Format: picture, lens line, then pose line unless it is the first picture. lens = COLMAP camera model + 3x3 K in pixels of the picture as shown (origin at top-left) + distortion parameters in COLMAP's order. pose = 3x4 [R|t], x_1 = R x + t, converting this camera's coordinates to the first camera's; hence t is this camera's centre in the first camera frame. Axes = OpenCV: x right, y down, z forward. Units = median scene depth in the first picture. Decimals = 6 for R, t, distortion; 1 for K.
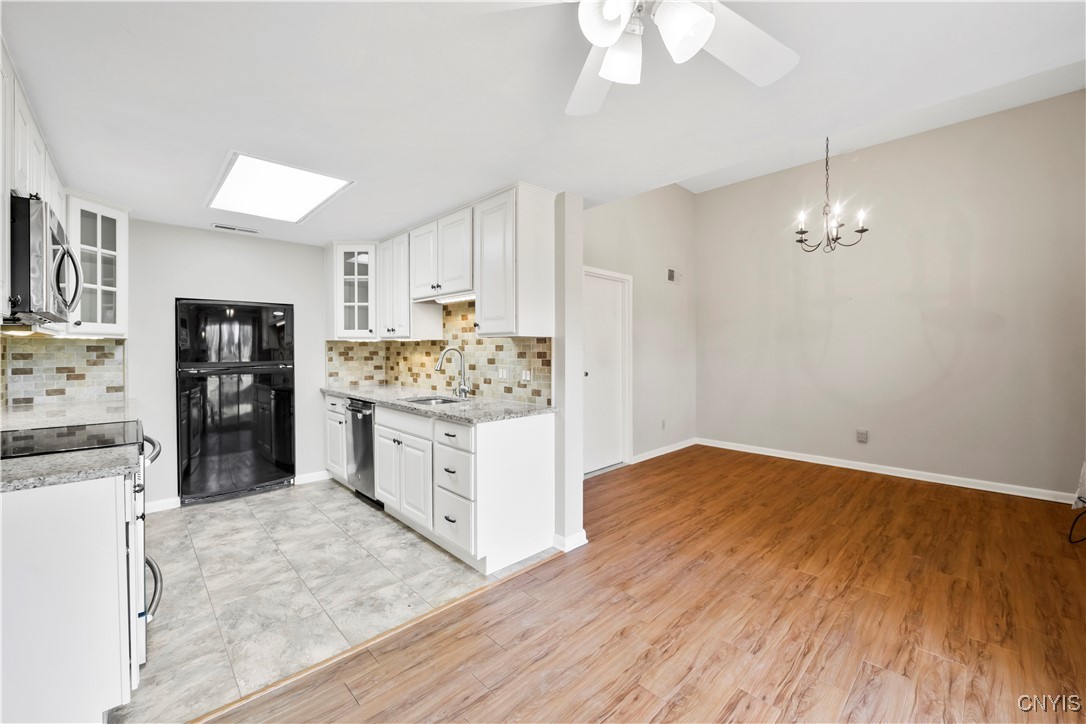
lens RADIAL K [[428.8, 0, 542.3], [0, 428.8, 352.9], [0, 0, 1]] dist [-0.010538, -0.000453]
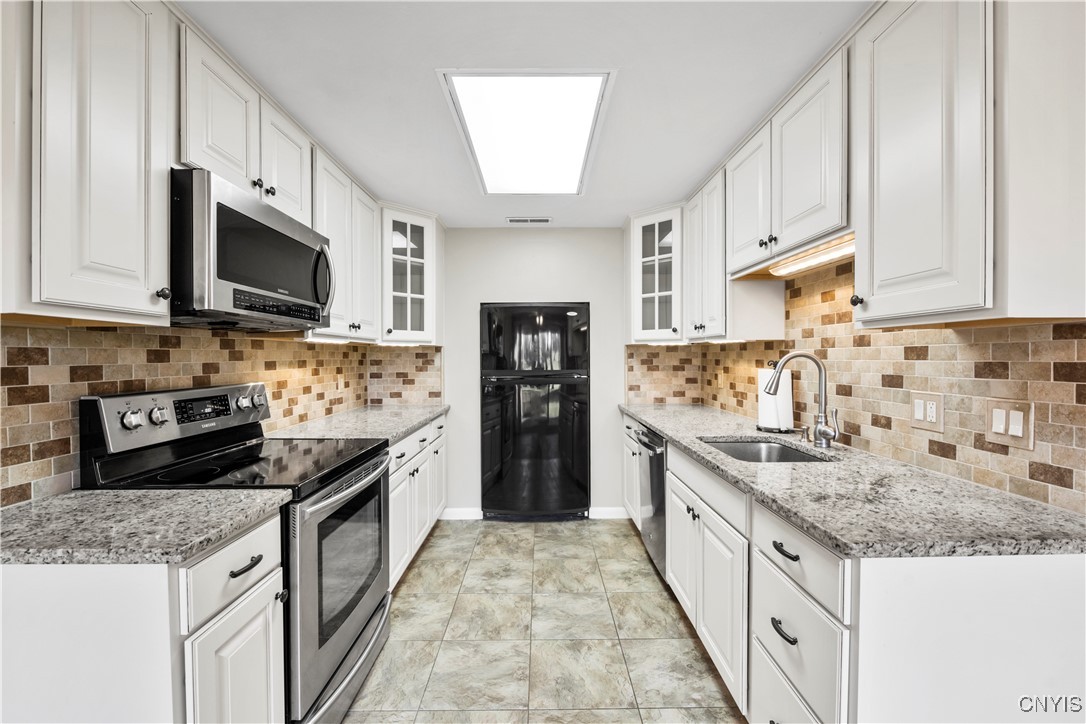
lens RADIAL K [[442.1, 0, 546.3], [0, 442.1, 362.2], [0, 0, 1]] dist [-0.010750, -0.000703]
pose [[0.731911, 0.008293, -0.681350, -0.065648], [-0.004504, 0.999963, 0.007333, -0.002892], [0.681385, -0.002298, 0.731921, 0.370088]]
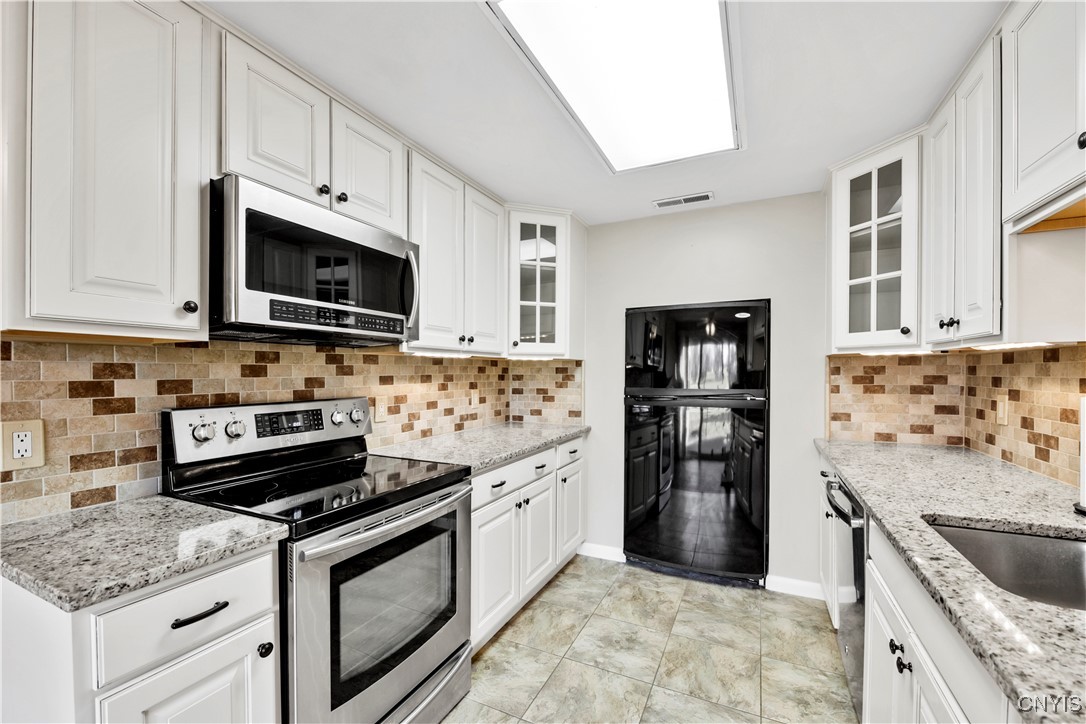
lens RADIAL K [[446.6, 0, 540.6], [0, 446.6, 378.6], [0, 0, 1]] dist [-0.002387, -0.004543]
pose [[0.347286, 0.016091, -0.937621, -0.106706], [-0.008131, 0.999867, 0.014148, -0.005042], [0.937724, 0.002710, 0.347370, 0.552795]]
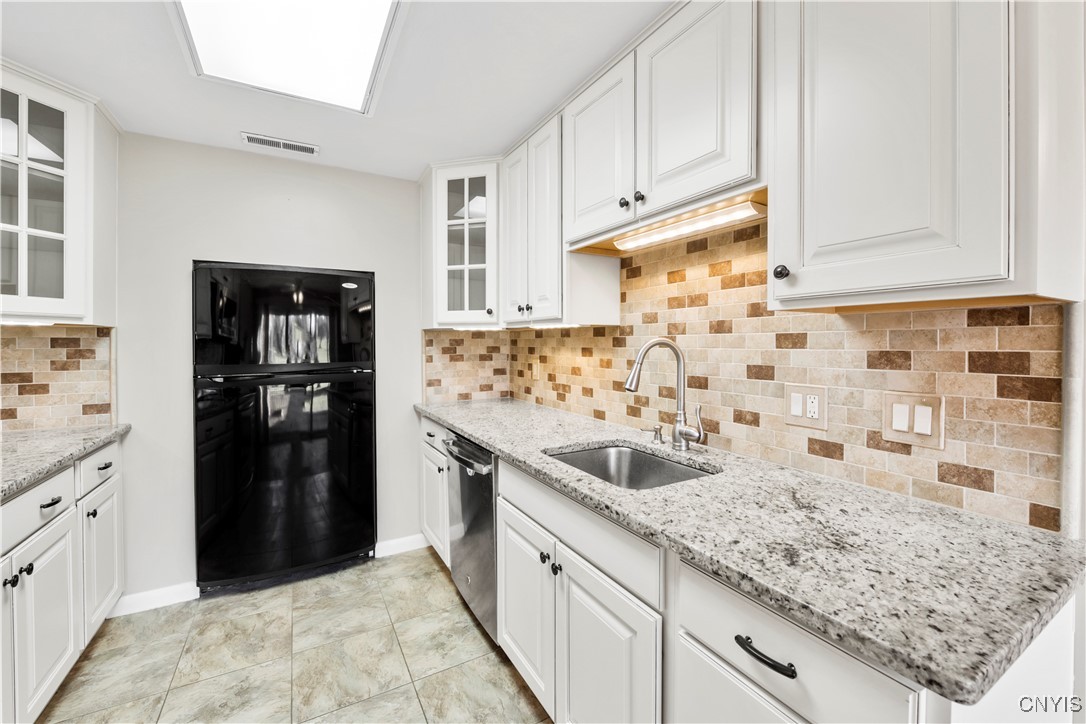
lens RADIAL K [[441.8, 0, 550.2], [0, 441.8, 347.3], [0, 0, 1]] dist [-0.009756, -0.000596]
pose [[0.971616, 0.002007, -0.236556, -0.208345], [-0.001650, 0.999997, 0.001705, -0.004996], [0.236559, -0.001266, 0.971616, 0.509653]]
